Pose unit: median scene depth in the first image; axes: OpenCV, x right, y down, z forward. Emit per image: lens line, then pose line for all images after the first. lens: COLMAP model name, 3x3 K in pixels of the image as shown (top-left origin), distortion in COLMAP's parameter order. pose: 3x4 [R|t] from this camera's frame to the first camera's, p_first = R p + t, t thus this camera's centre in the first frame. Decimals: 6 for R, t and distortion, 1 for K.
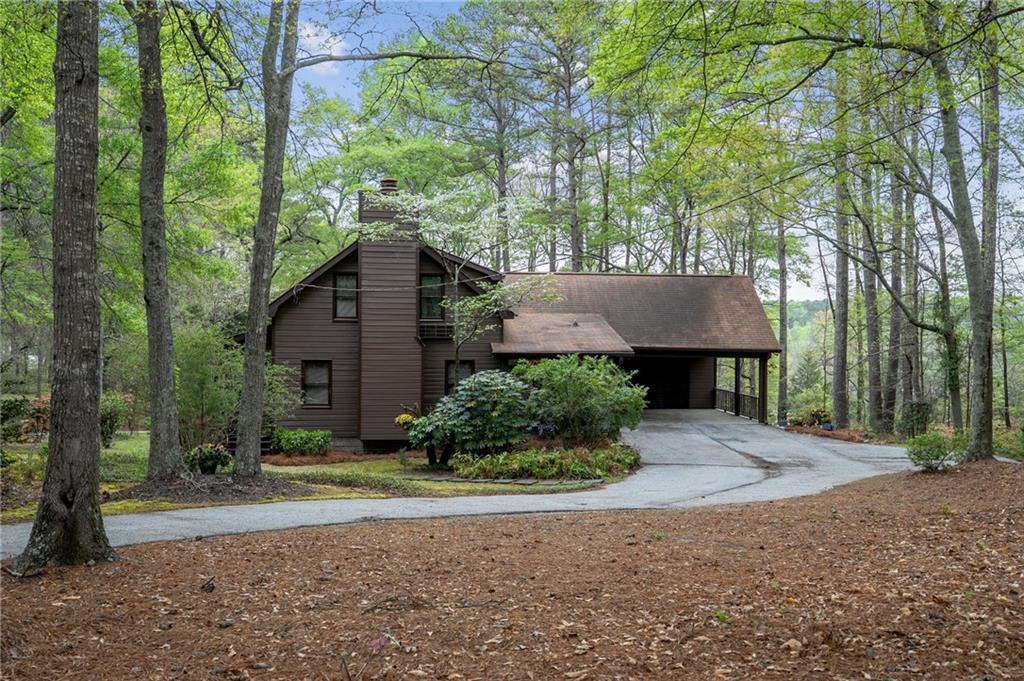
lens RADIAL K [[819.1, 0, 512.0], [0, 819.1, 340.5], [0, 0, 1]] dist [0.003632, 0.002411]
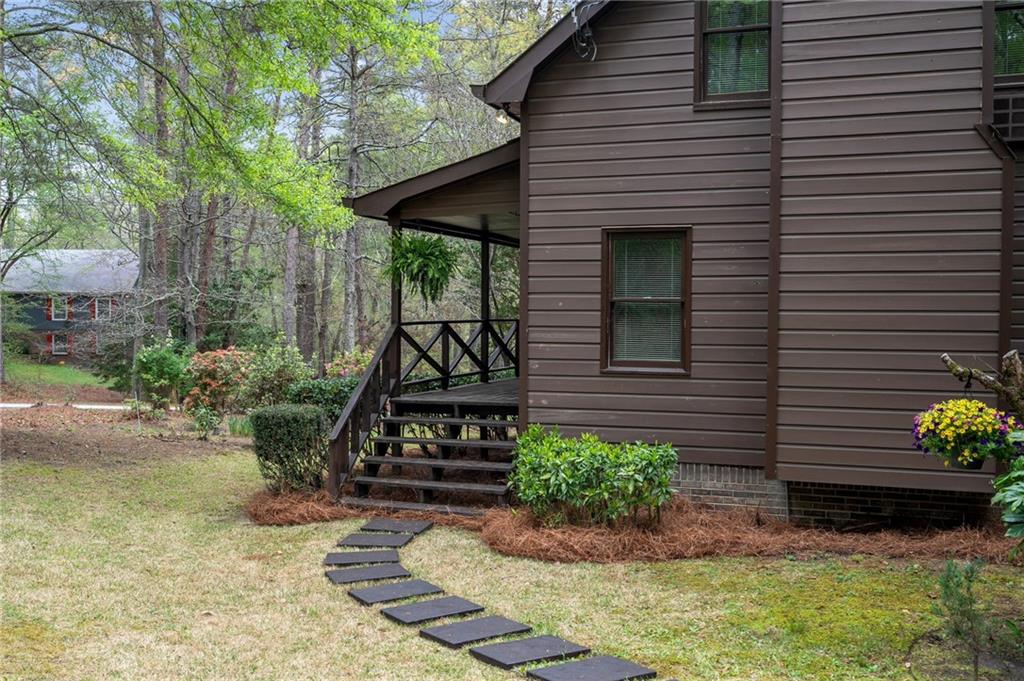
lens RADIAL K [[978.3, 0, 512.0], [0, 978.3, 340.5], [0, 0, 1]] dist [-0.005018, -0.001265]
pose [[0.886015, 0.007507, -0.463596, -0.102721], [0.003494, 0.999732, 0.022865, 0.059919], [0.463644, -0.021878, 0.885751, 0.626021]]
